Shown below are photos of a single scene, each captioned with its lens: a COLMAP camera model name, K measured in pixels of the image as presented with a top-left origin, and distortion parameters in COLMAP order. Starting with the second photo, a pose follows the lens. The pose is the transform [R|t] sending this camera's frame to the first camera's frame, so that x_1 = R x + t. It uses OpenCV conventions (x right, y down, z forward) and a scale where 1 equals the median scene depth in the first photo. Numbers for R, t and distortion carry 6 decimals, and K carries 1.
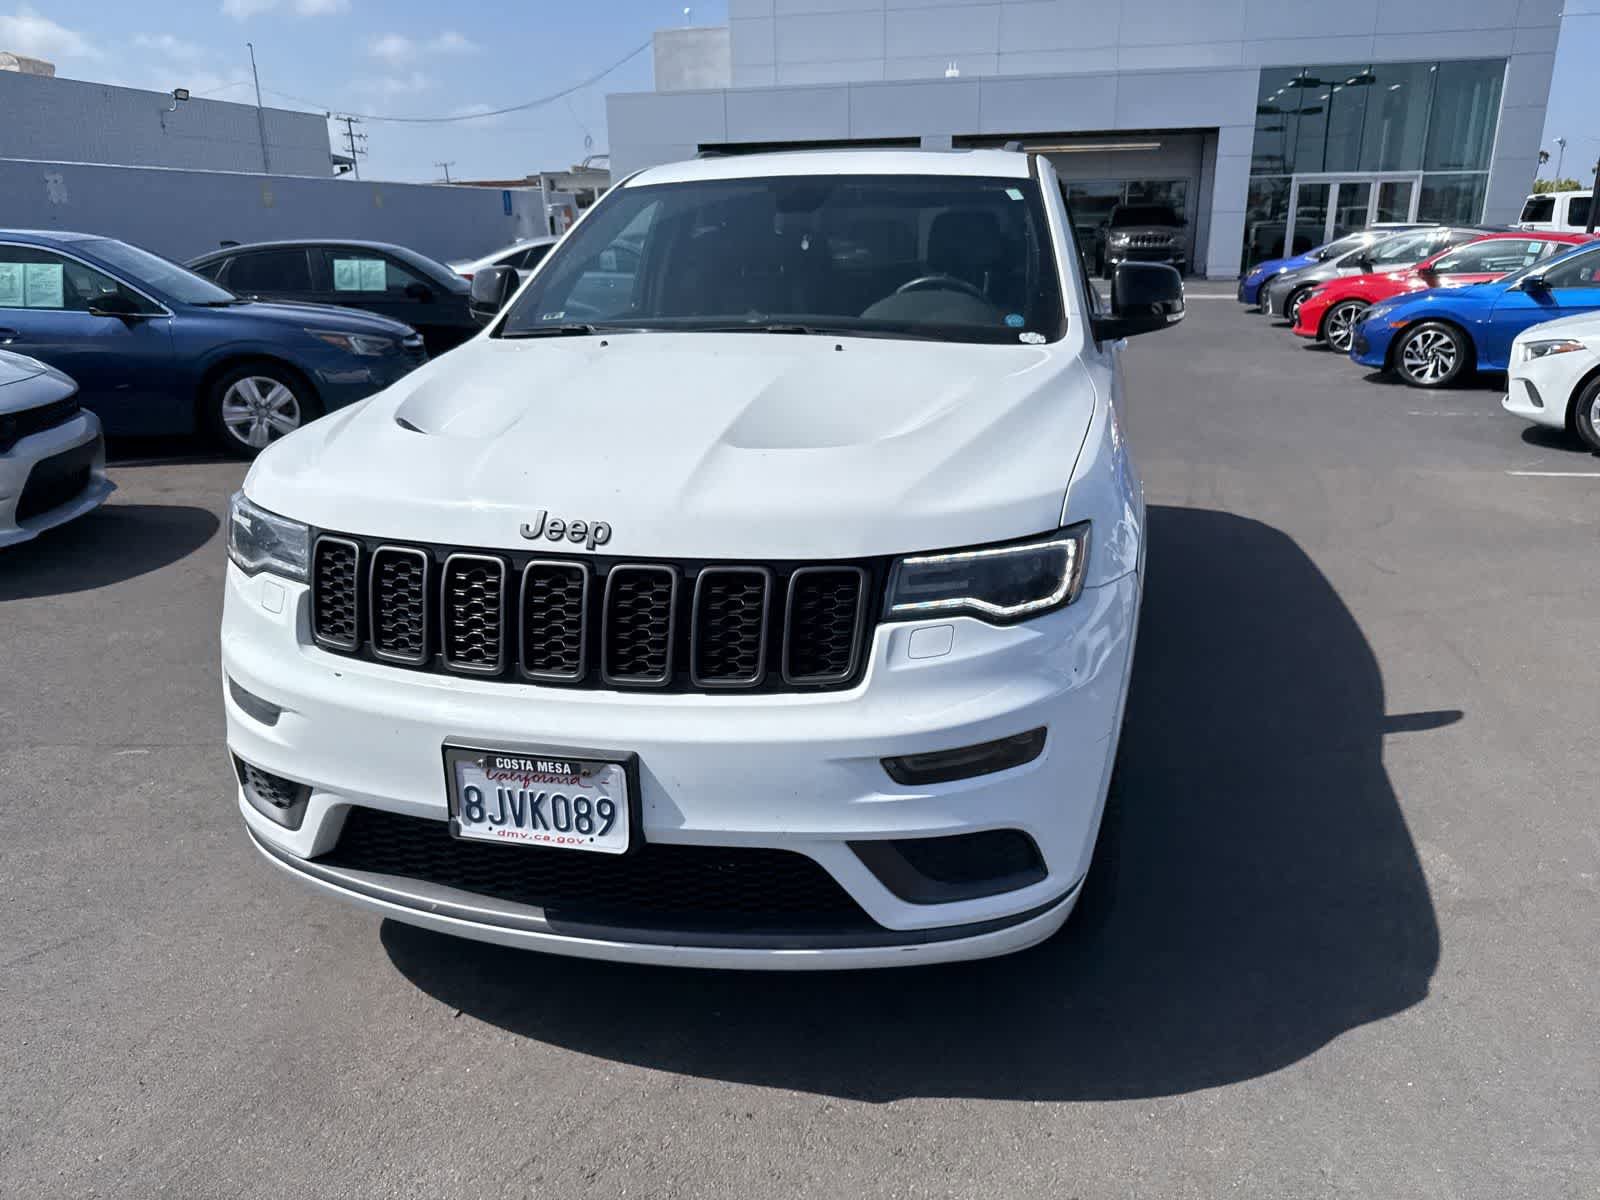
lens RADIAL K [[1225.0, 0, 754.5], [0, 1225.0, 608.4], [0, 0, 1]] dist [0.056391, -0.067706]
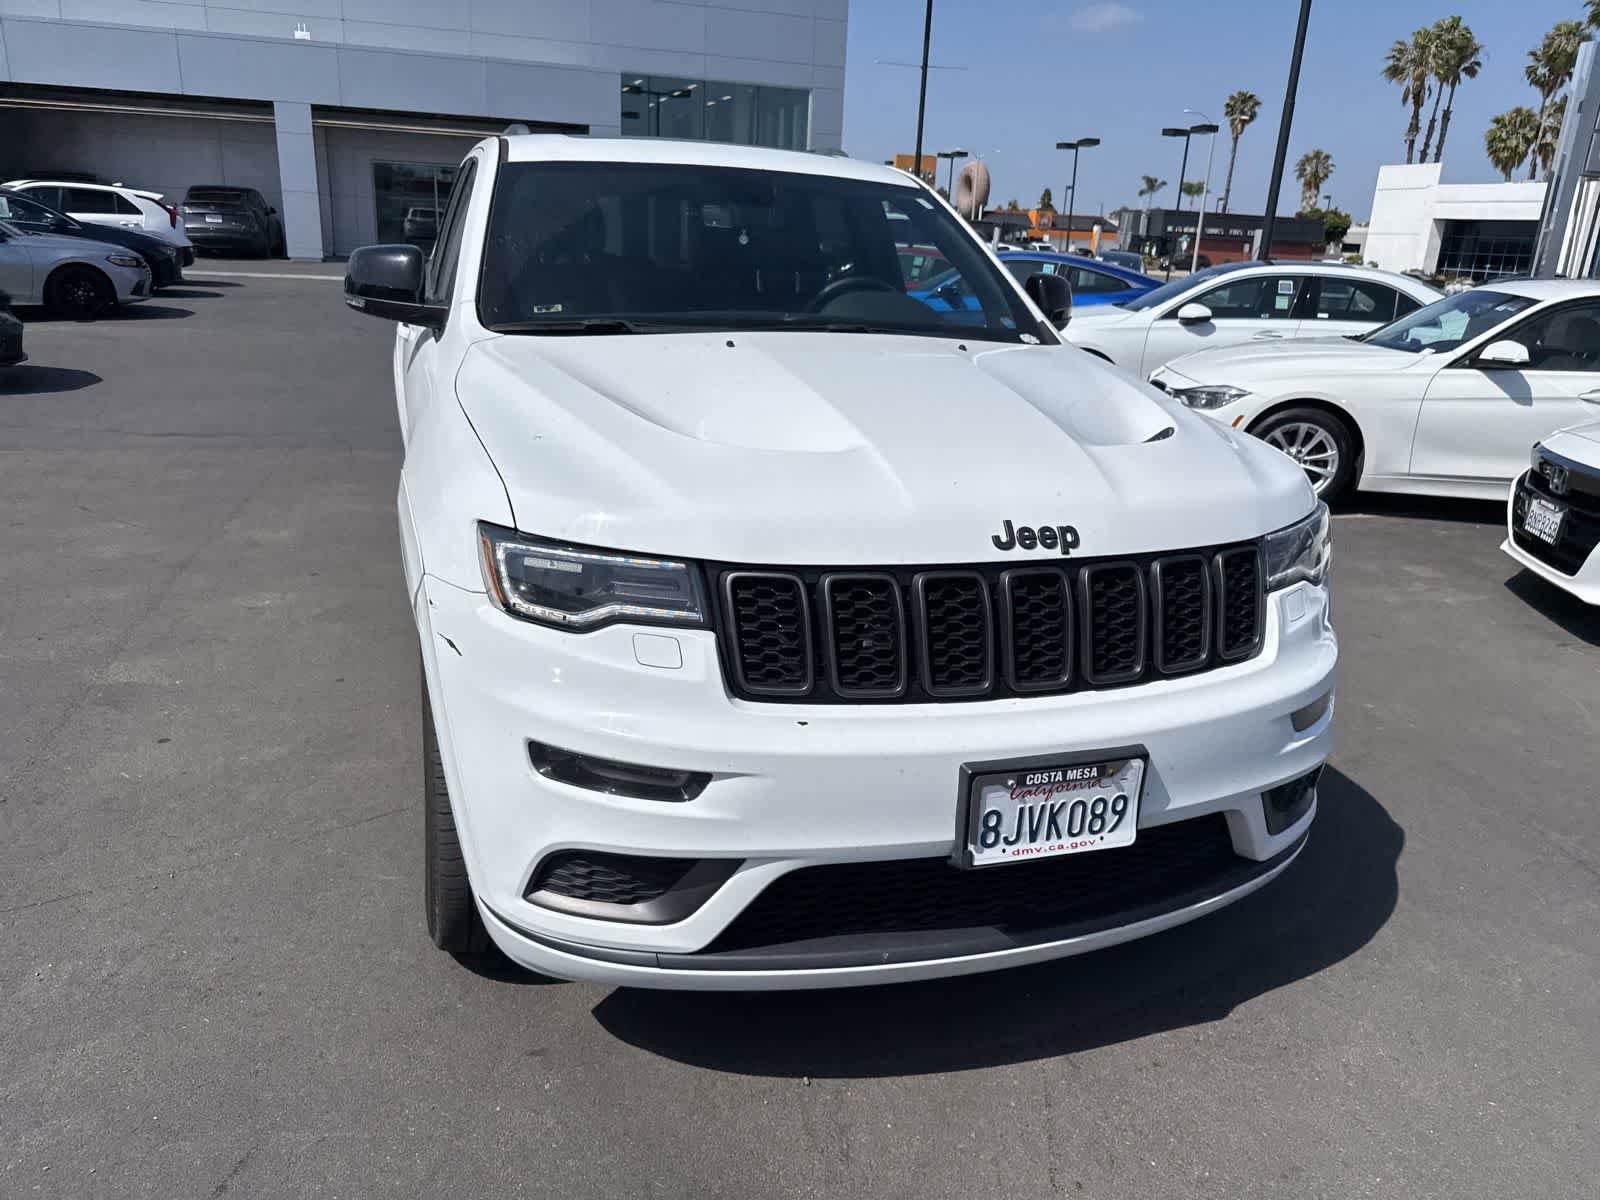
lens RADIAL K [[1204.0, 0, 809.1], [0, 1204.0, 601.0], [0, 0, 1]] dist [0.028202, -0.022742]
pose [[0.843252, -0.113307, 0.525441, -0.783937], [0.108832, 0.993274, 0.039533, -0.067106], [-0.526386, 0.023849, 0.849911, 0.257311]]
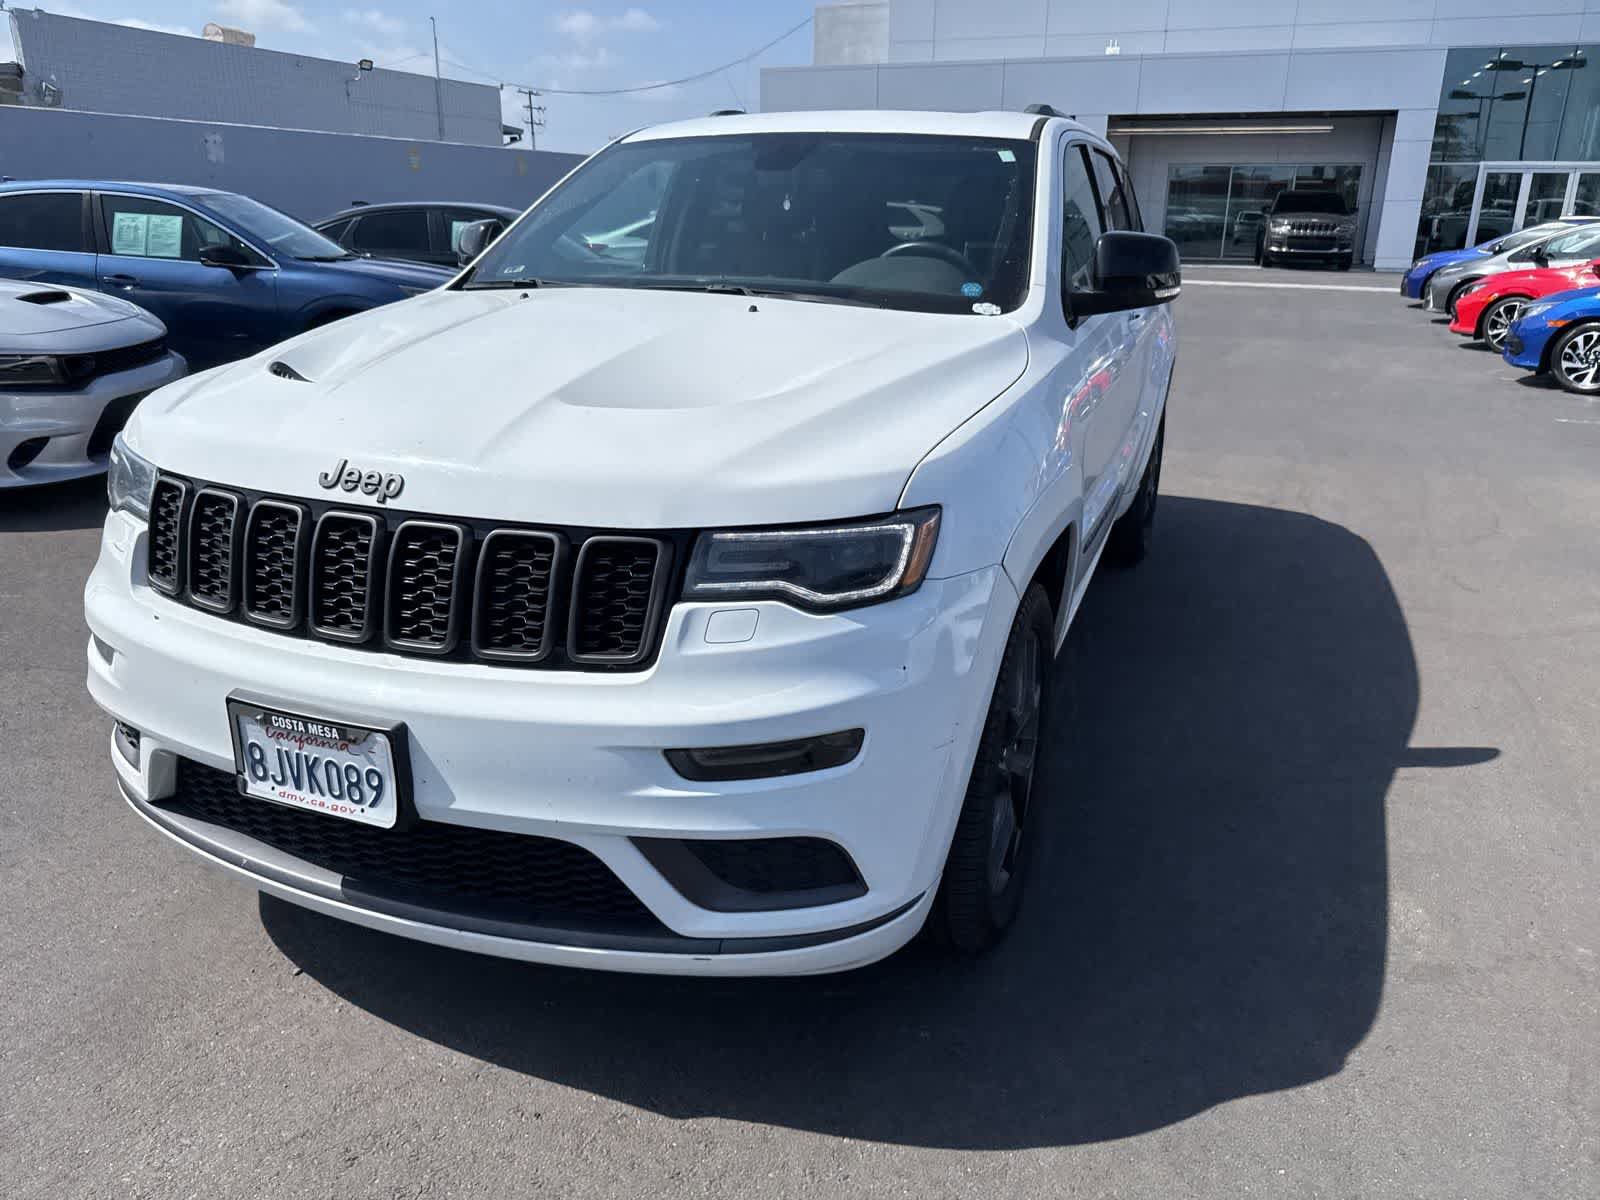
lens RADIAL K [[1197.1, 0, 789.7], [0, 1197.1, 591.2], [0, 0, 1]] dist [0.029535, -0.023341]
pose [[0.989131, 0.067176, -0.130797, 0.282577], [-0.066254, 0.997738, 0.011396, -0.011235], [0.131267, -0.002606, 0.991344, 0.118355]]
